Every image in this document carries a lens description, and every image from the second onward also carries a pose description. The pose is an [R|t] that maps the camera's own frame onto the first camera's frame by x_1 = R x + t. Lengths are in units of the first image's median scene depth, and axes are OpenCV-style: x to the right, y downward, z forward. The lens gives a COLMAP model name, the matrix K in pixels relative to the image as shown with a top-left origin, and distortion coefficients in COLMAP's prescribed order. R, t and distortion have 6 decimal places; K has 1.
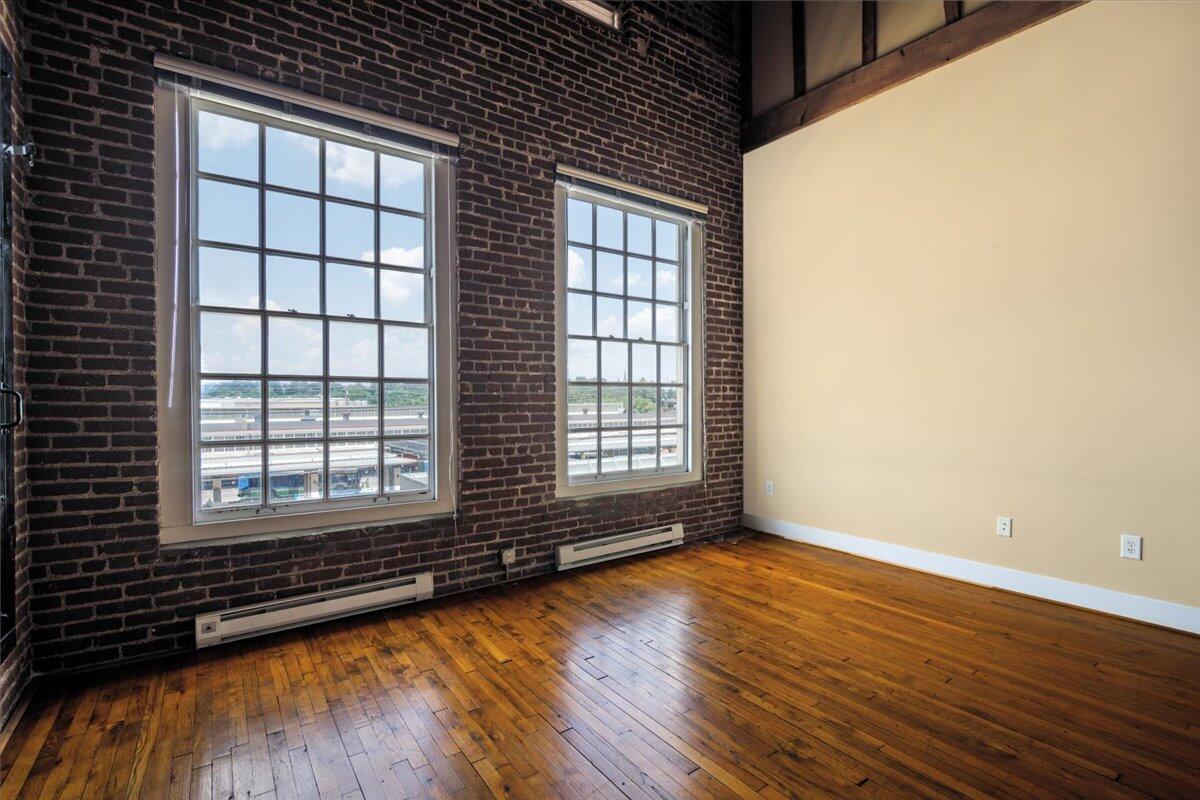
lens RADIAL K [[558.0, 0, 611.7], [0, 558.0, 408.0], [0, 0, 1]] dist [-0.019055, 0.000915]
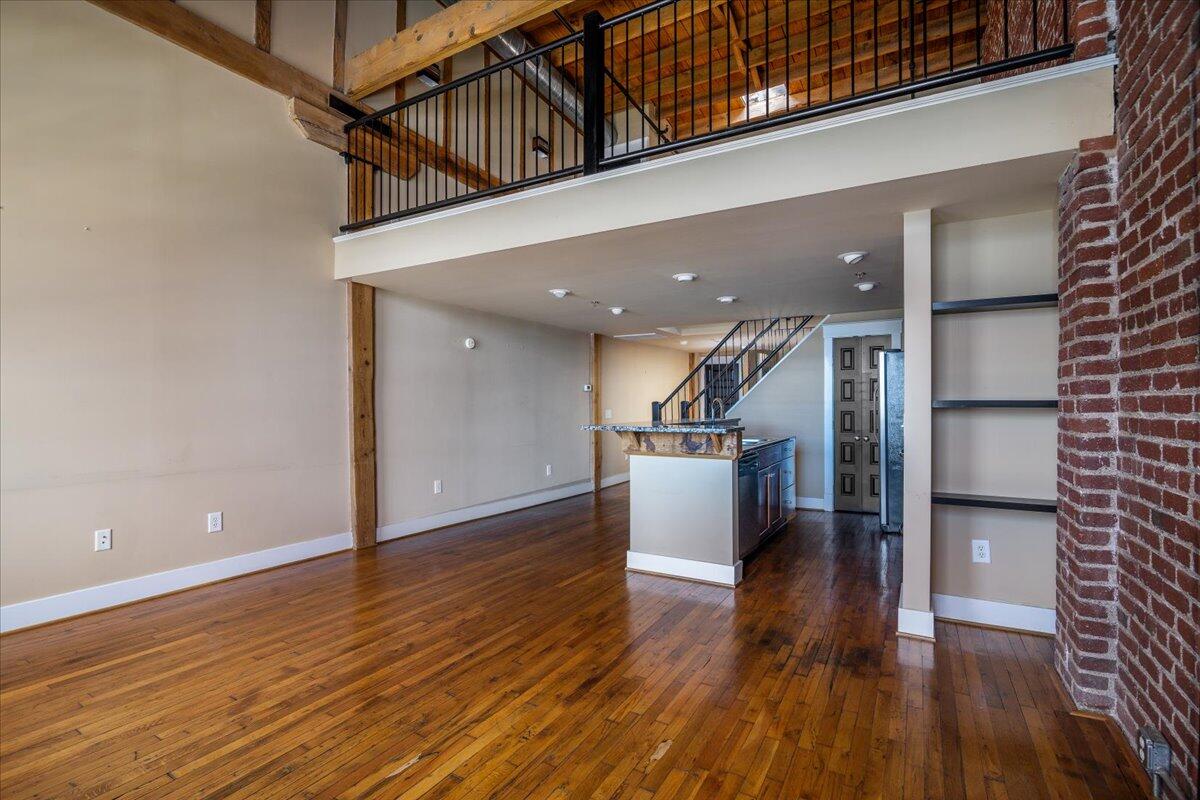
lens RADIAL K [[558.0, 0, 603.4], [0, 558.0, 404.0], [0, 0, 1]] dist [-0.019055, 0.000915]
pose [[-0.411567, 0.001540, 0.911378, -0.594559], [0.012216, 0.999918, 0.003827, -0.003412], [-0.911298, 0.012708, -0.411552, 0.807983]]
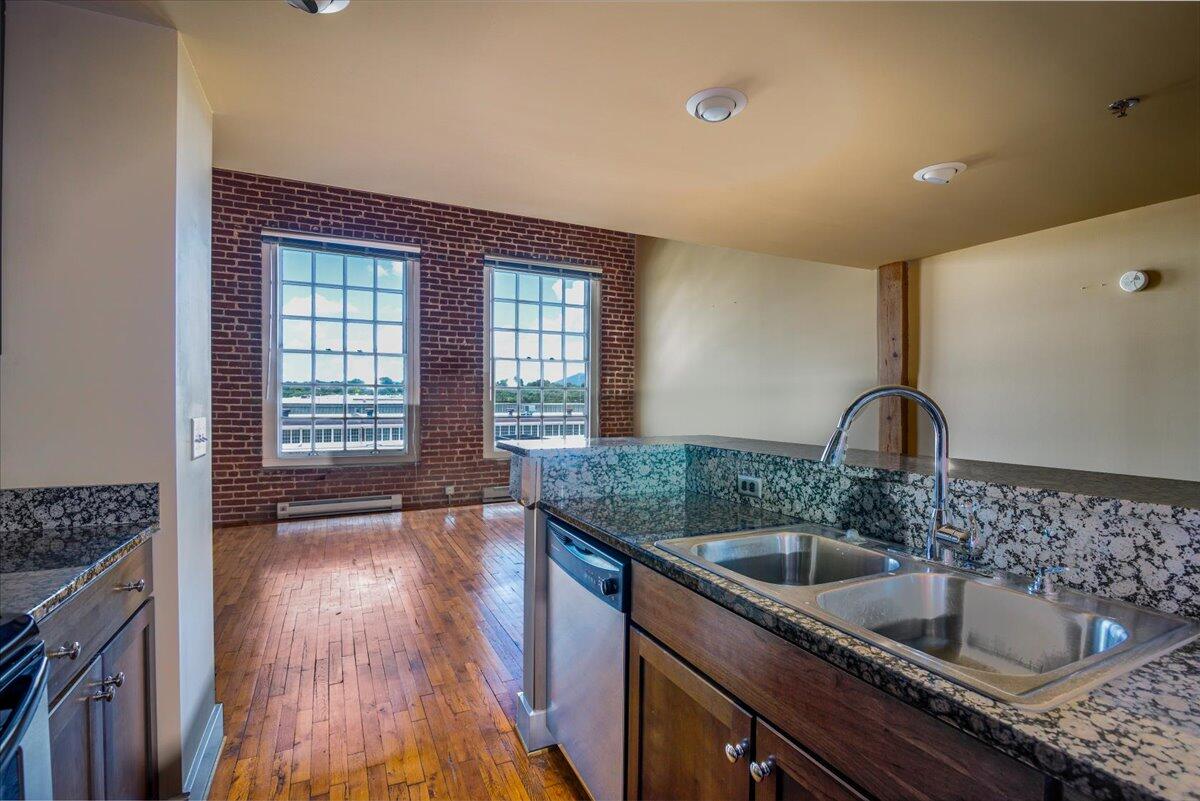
lens RADIAL K [[558.0, 0, 611.8], [0, 558.0, 408.0], [0, 0, 1]] dist [-0.019055, 0.000915]
pose [[0.984152, 0.011177, -0.176974, 0.702034], [-0.011192, 0.999937, 0.000914, 0.011254], [0.176973, 0.001081, 0.984215, -0.682867]]
